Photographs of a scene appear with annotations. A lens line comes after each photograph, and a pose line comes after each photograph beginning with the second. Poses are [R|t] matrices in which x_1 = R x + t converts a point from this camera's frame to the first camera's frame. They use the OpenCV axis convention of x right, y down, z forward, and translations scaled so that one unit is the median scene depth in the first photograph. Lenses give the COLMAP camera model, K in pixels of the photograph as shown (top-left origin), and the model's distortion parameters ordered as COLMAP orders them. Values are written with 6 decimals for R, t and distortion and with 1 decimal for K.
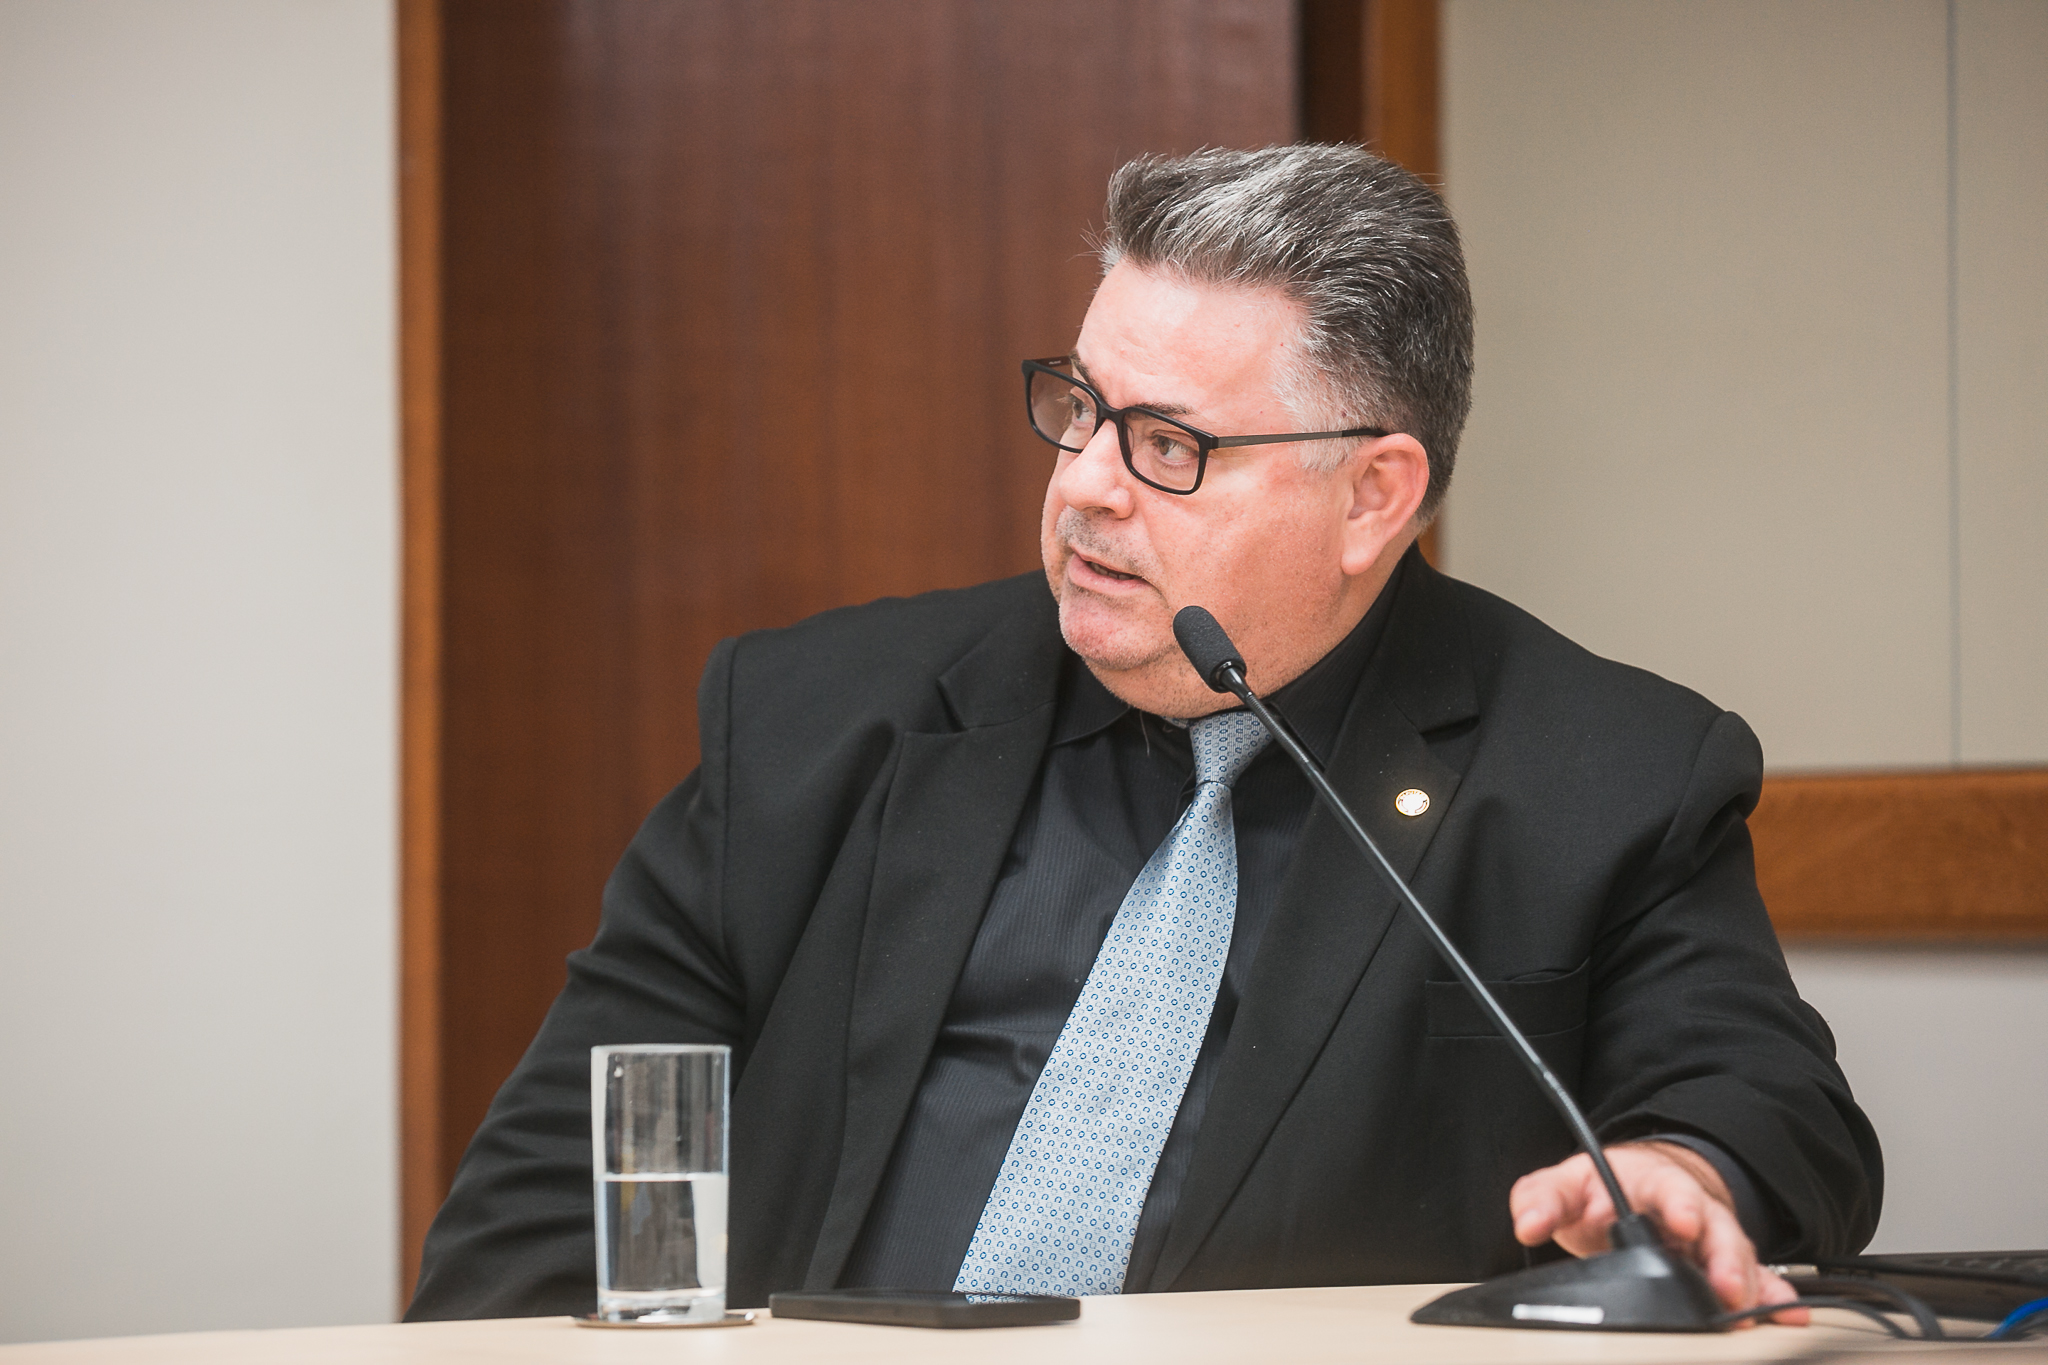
lens RADIAL K [[7945.0, 0, 1024.0], [0, 7945.0, 682.5], [0, 0, 1]] dist [-0.135094, -1.017751]
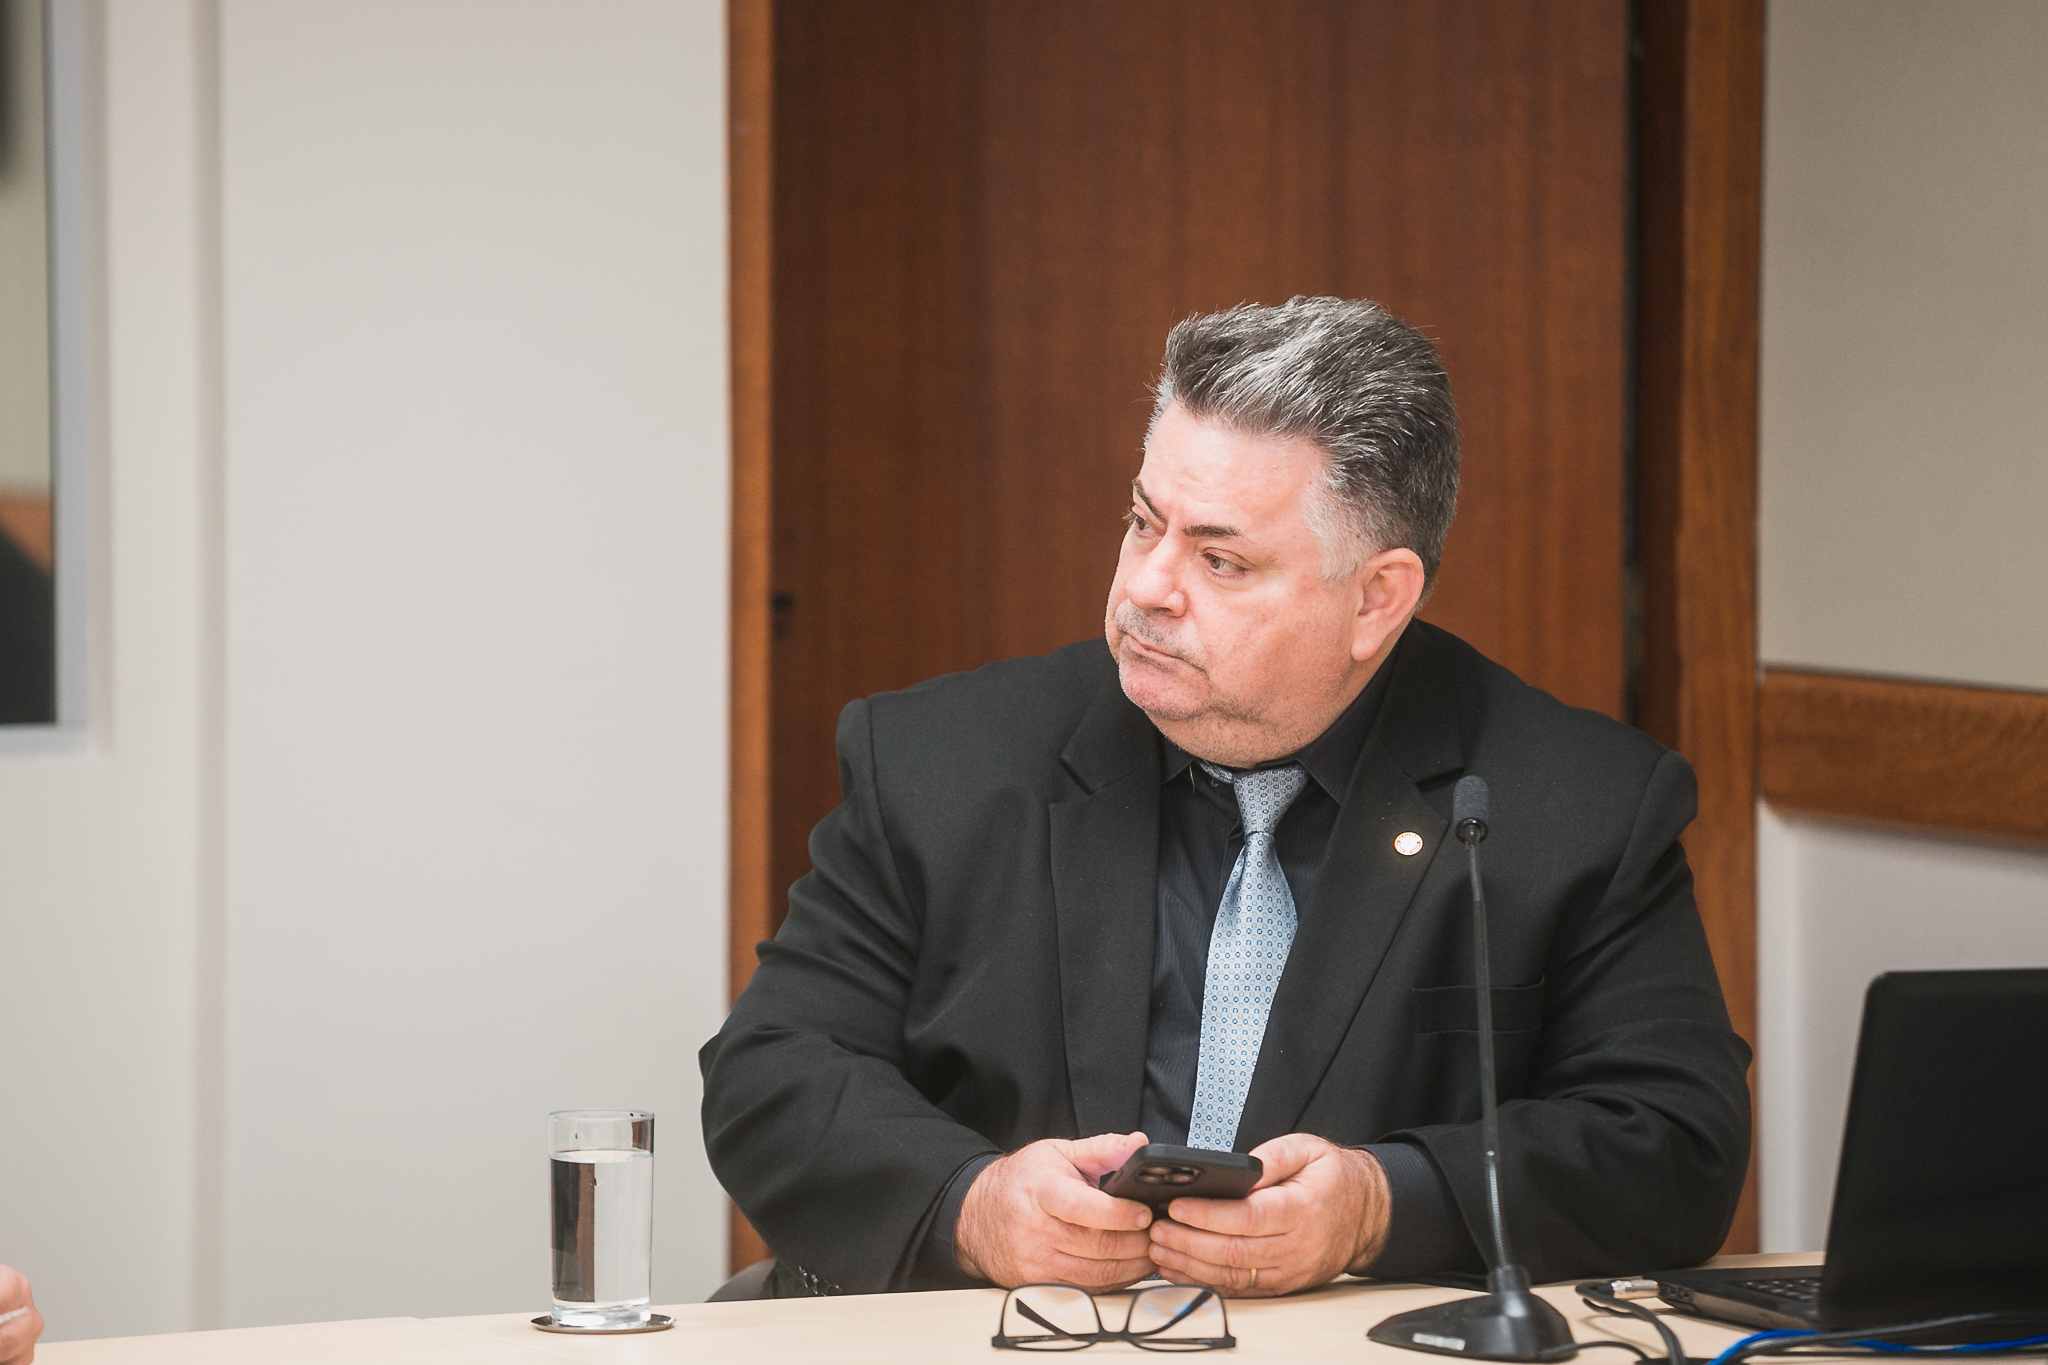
lens RADIAL K [[11640.9, 0, 1026.0], [0, 11640.9, 882.1], [0, 0, 1]] dist [4.837928, -401.786999]
pose [[0.999632, 0.002742, 0.026996, -0.061559], [-0.003484, 0.999616, 0.027479, -0.029664], [-0.026911, -0.027563, 0.999258, -0.843988]]
